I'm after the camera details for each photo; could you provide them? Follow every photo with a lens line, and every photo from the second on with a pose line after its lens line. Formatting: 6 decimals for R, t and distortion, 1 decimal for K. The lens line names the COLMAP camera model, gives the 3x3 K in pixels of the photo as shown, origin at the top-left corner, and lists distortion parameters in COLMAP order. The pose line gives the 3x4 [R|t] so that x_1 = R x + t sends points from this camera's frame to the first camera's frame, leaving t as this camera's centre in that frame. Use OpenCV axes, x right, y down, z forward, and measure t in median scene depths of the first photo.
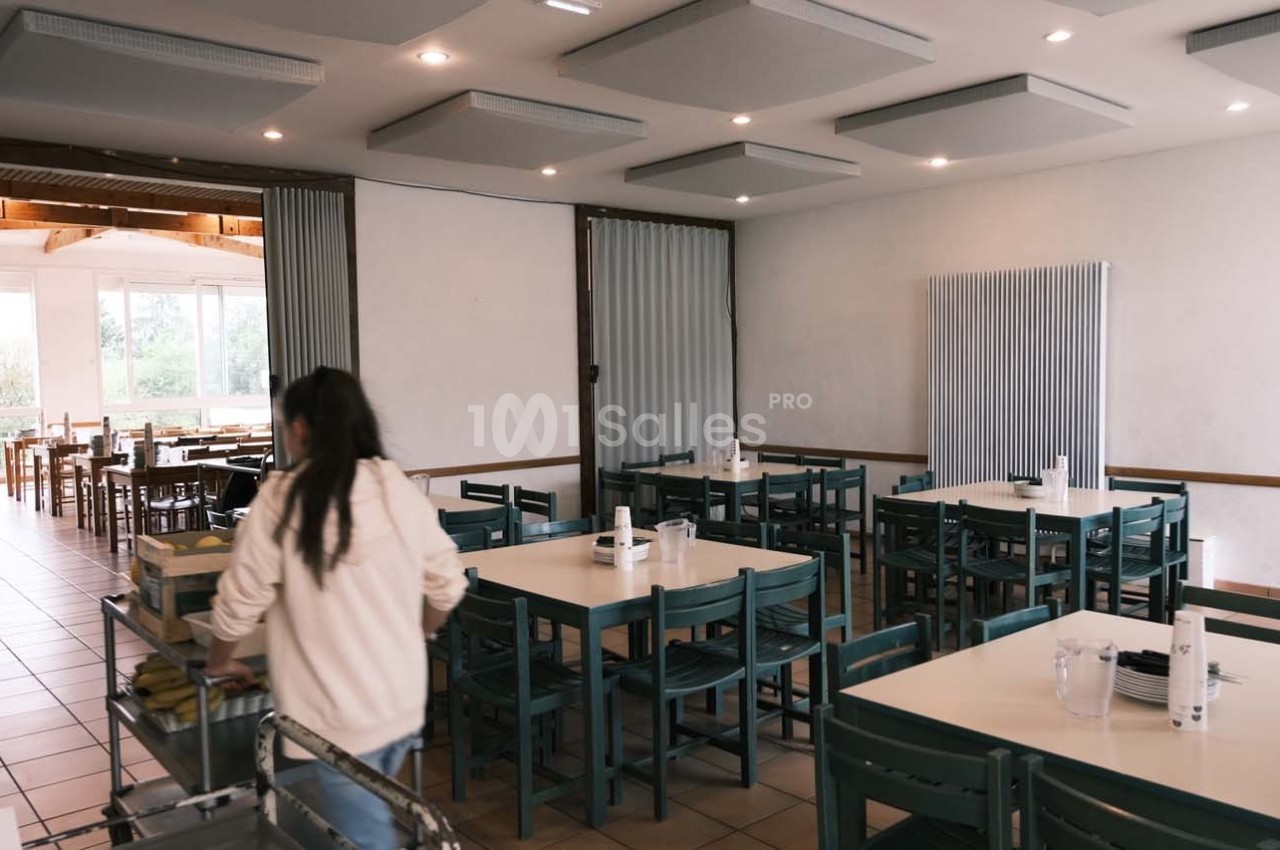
lens RADIAL K [[980.8, 0, 640.0], [0, 980.8, 425.0], [0, 0, 1]] dist [0.006403, -0.003353]
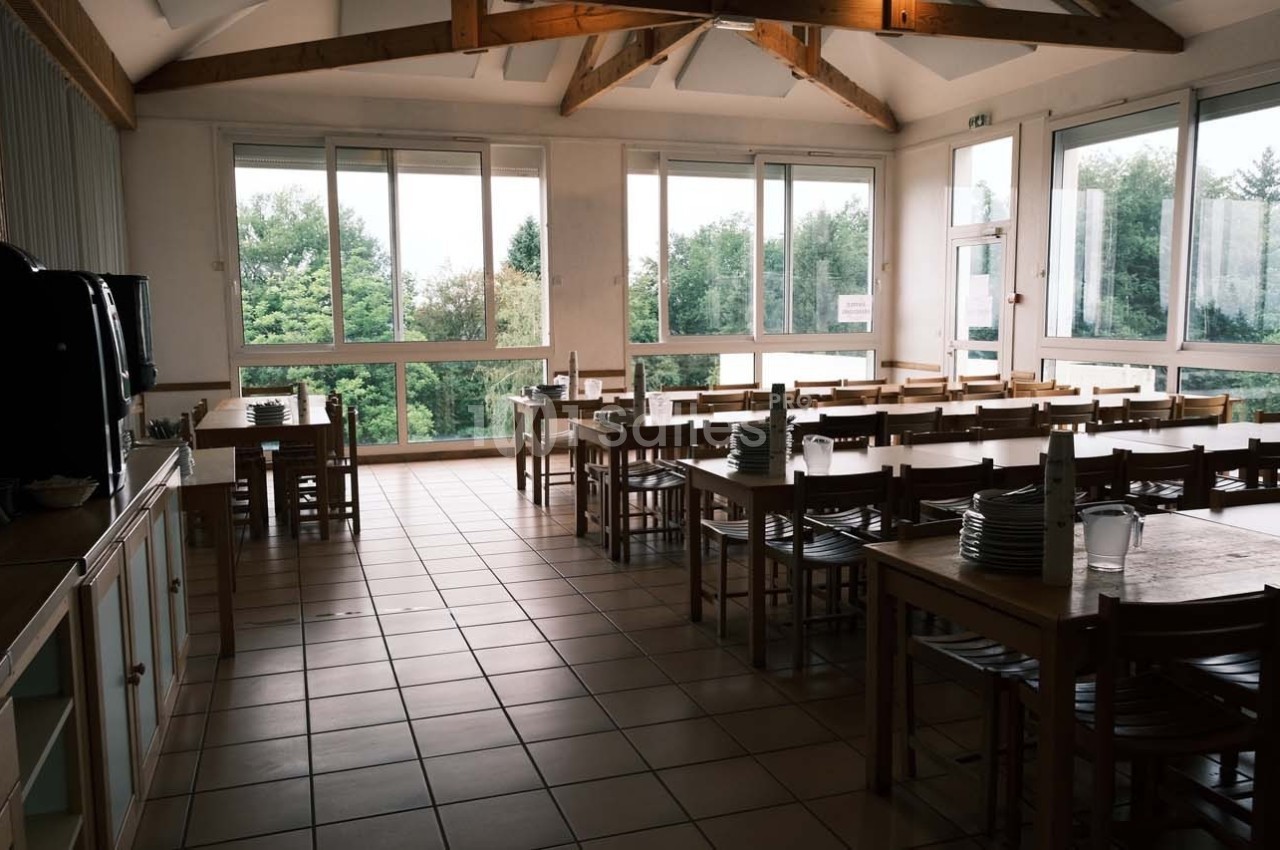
lens RADIAL K [[980.8, 0, 640.0], [0, 980.8, 425.0], [0, 0, 1]] dist [0.006403, -0.003353]
pose [[0.925876, 0.056859, -0.373524, -0.282999], [-0.034153, 0.997159, 0.067133, -0.011470], [0.376280, -0.049400, 0.925188, 0.377495]]
